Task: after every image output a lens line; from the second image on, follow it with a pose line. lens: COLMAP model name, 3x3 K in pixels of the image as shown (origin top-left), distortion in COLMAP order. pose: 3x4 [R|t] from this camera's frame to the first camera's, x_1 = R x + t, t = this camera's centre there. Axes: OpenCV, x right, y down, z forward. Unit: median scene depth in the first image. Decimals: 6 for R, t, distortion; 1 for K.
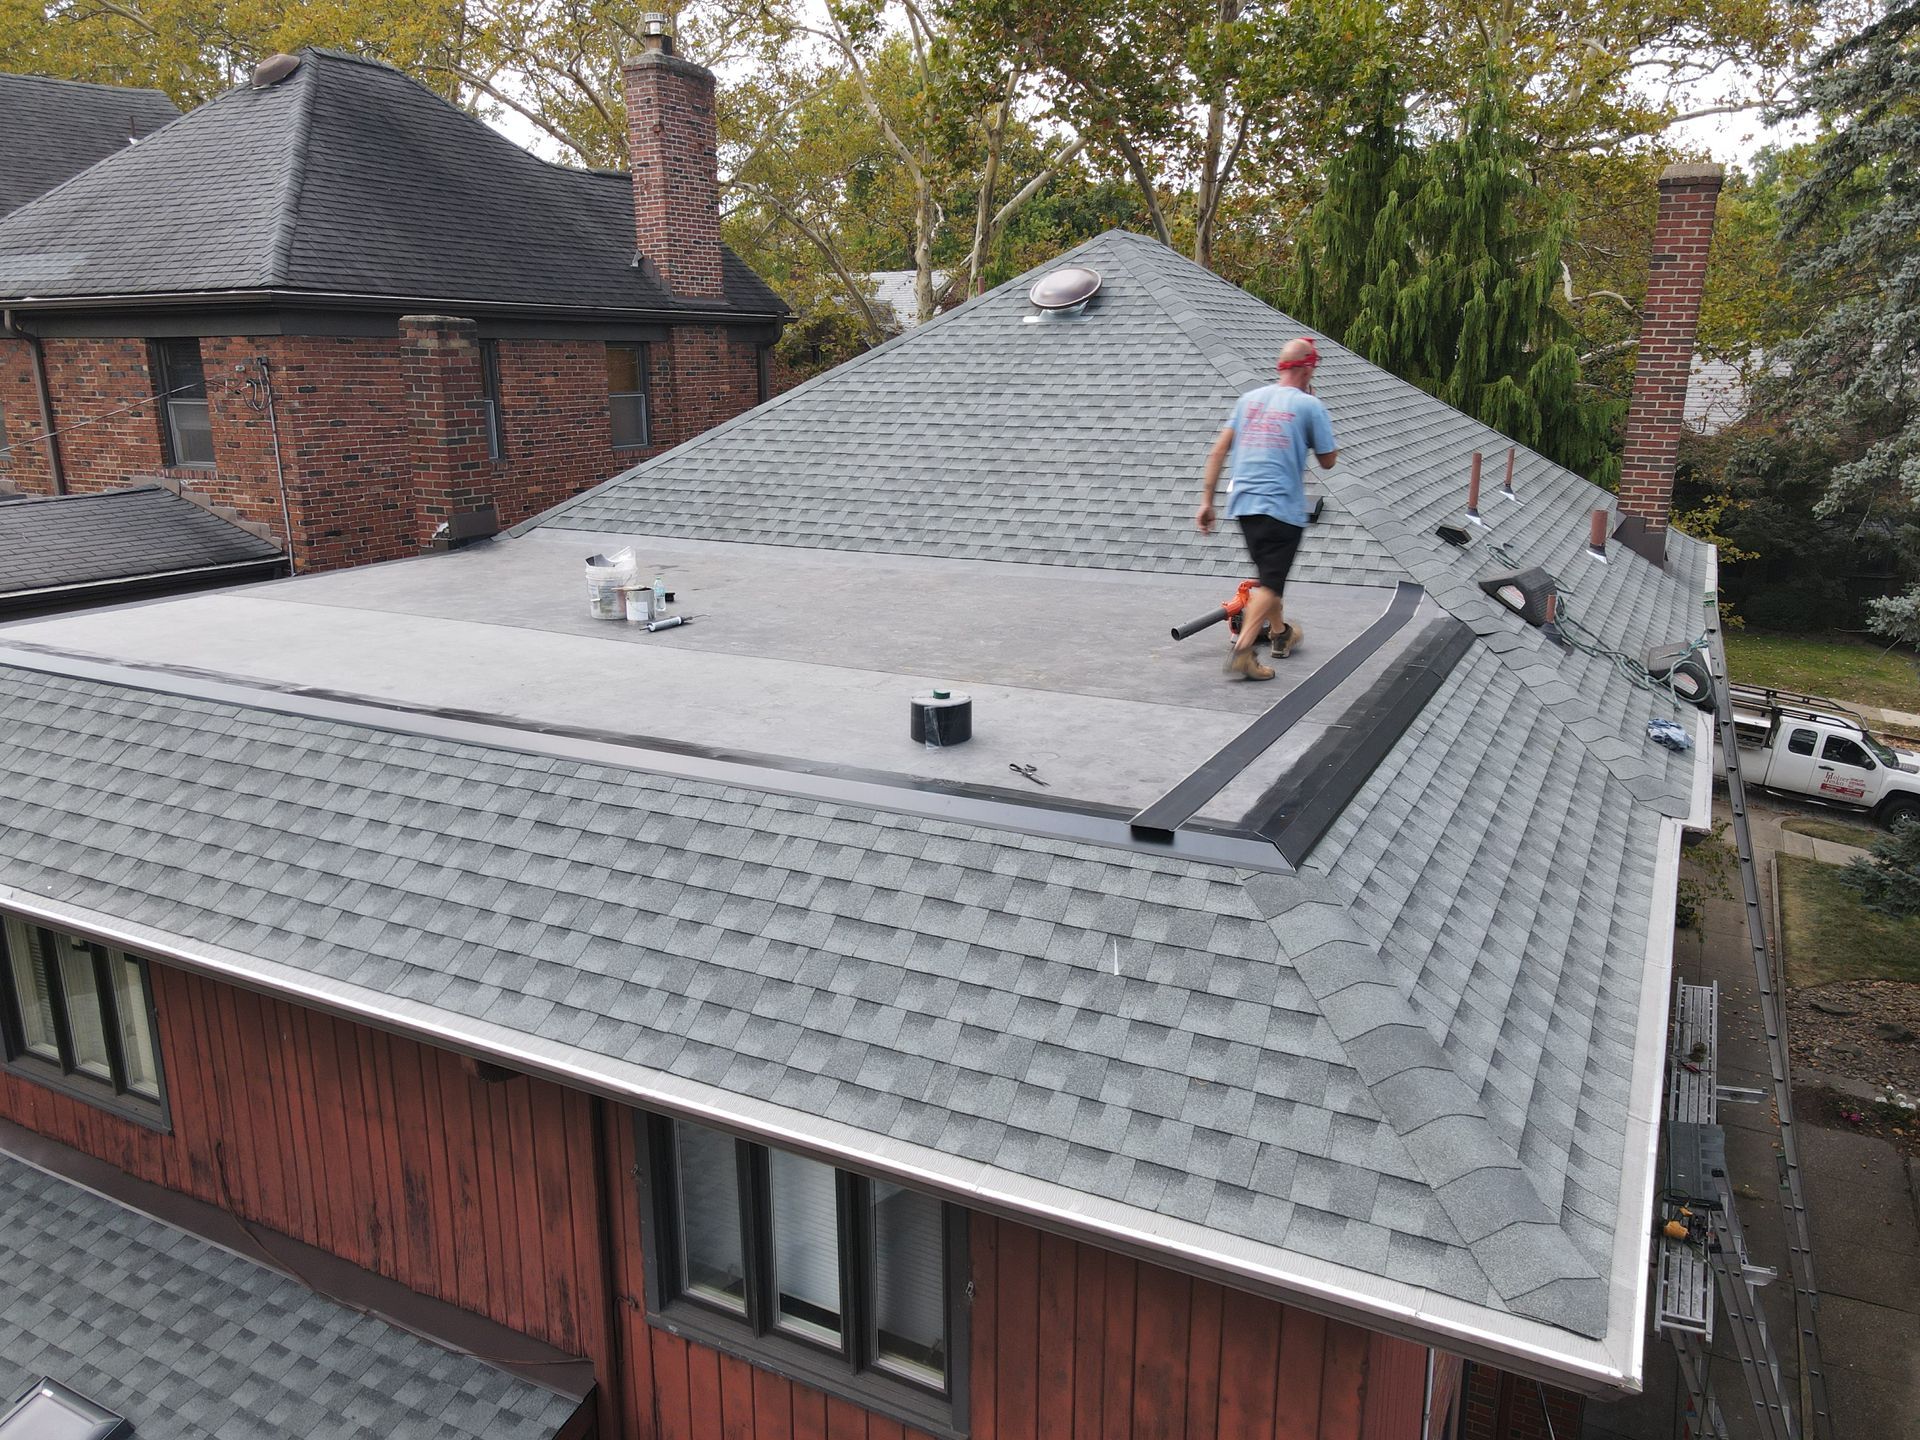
lens RADIAL K [[1370.0, 0, 970.3], [0, 1370.0, 709.3], [0, 0, 1]] dist [0.048257, -0.031998]
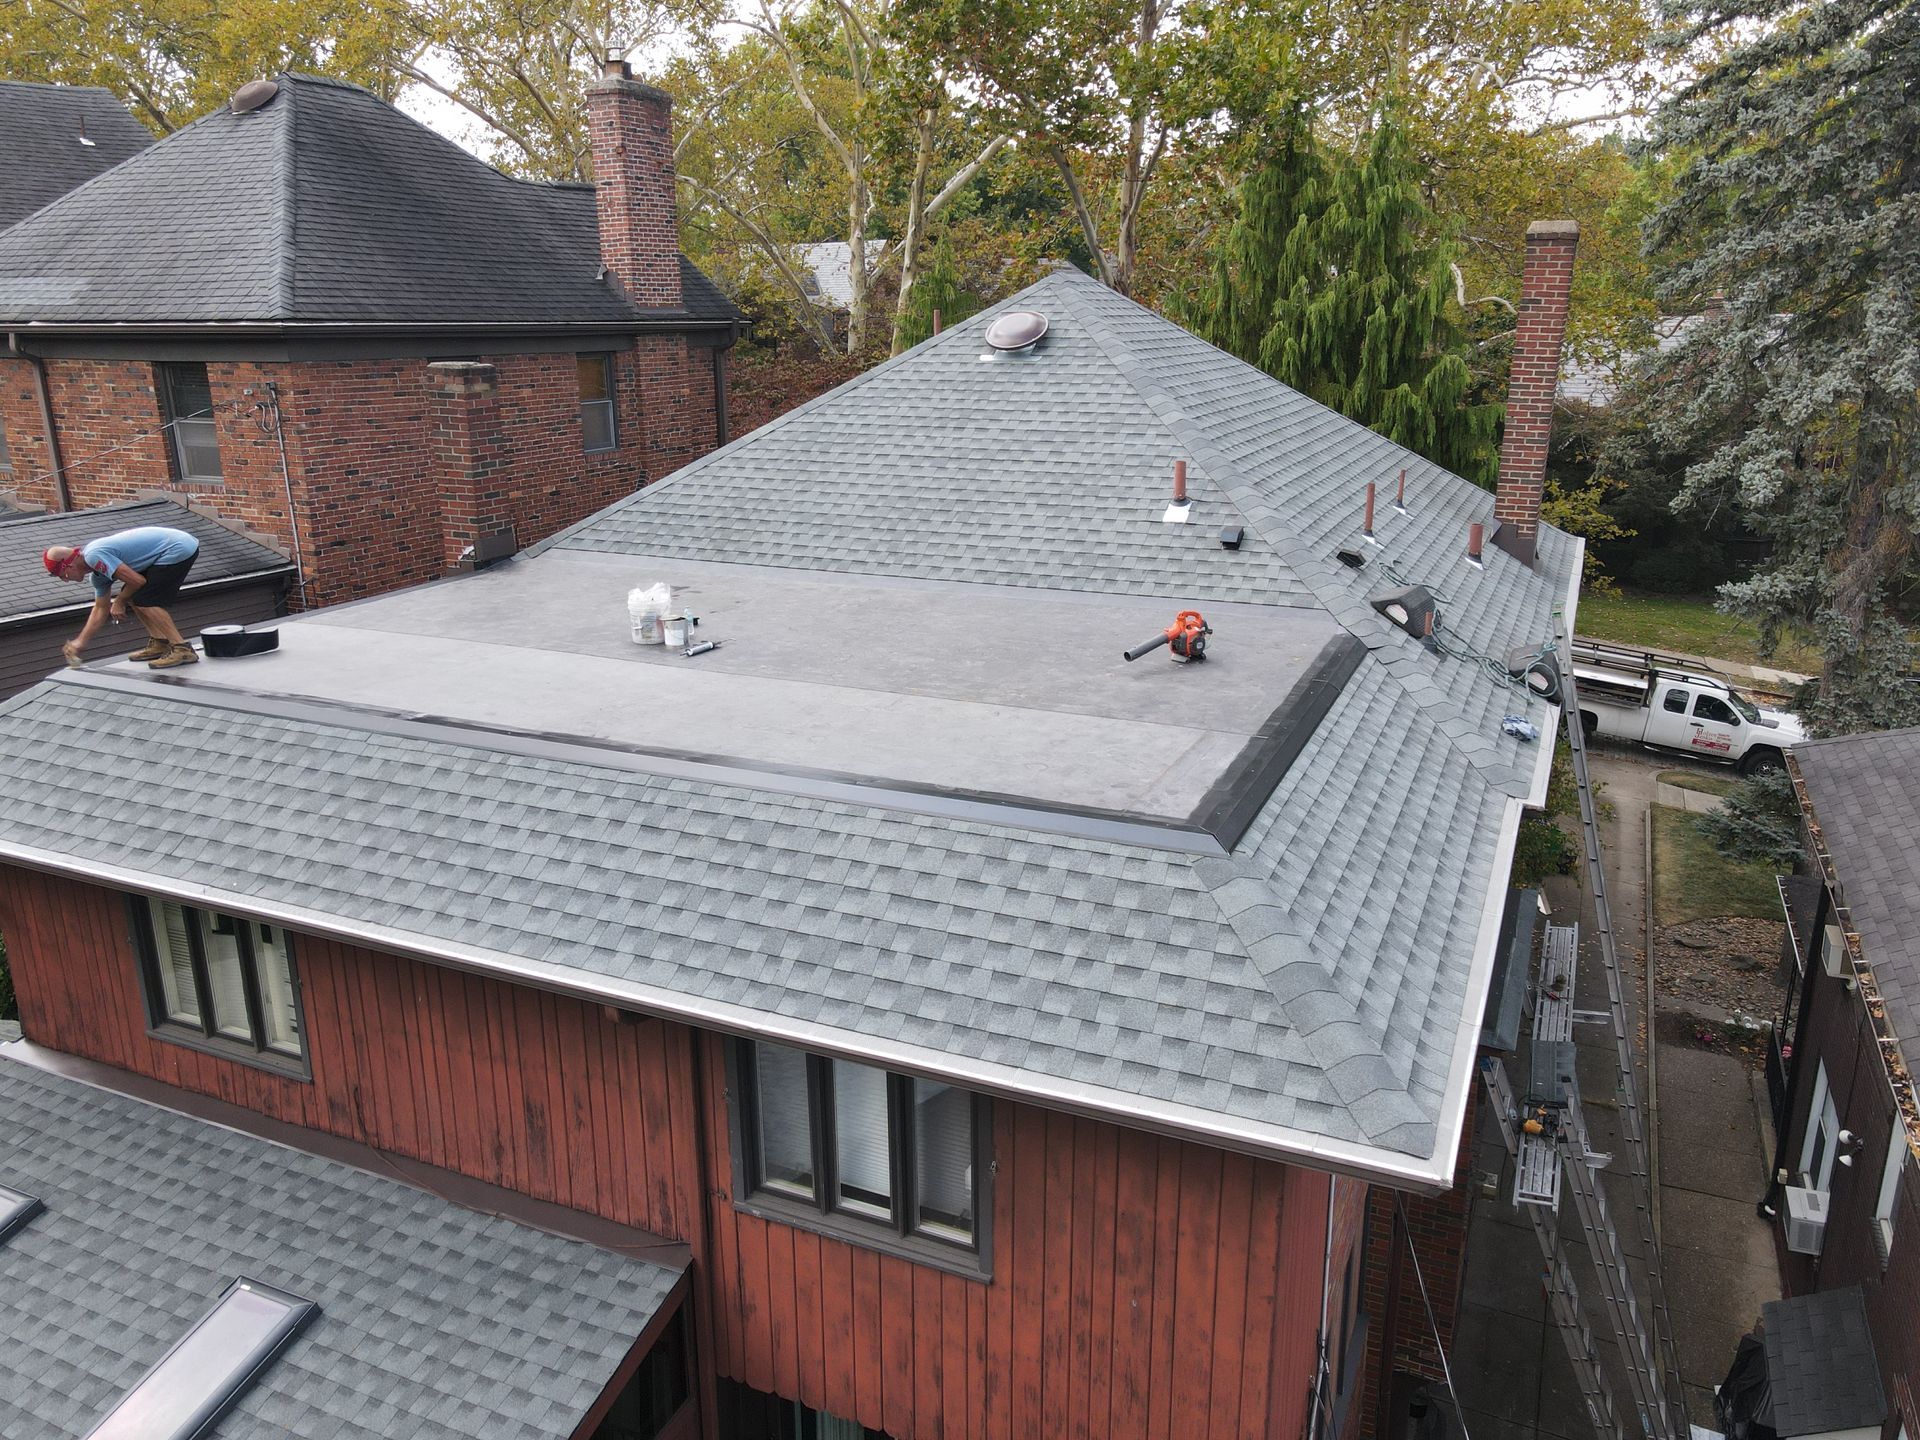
lens RADIAL K [[1370.0, 0, 970.3], [0, 1370.0, 709.3], [0, 0, 1]] dist [0.048257, -0.031998]
pose [[0.998307, -0.017088, 0.055606, -0.050420], [0.015432, 0.999428, 0.030078, -0.038332], [-0.056089, -0.029169, 0.998000, -0.185699]]
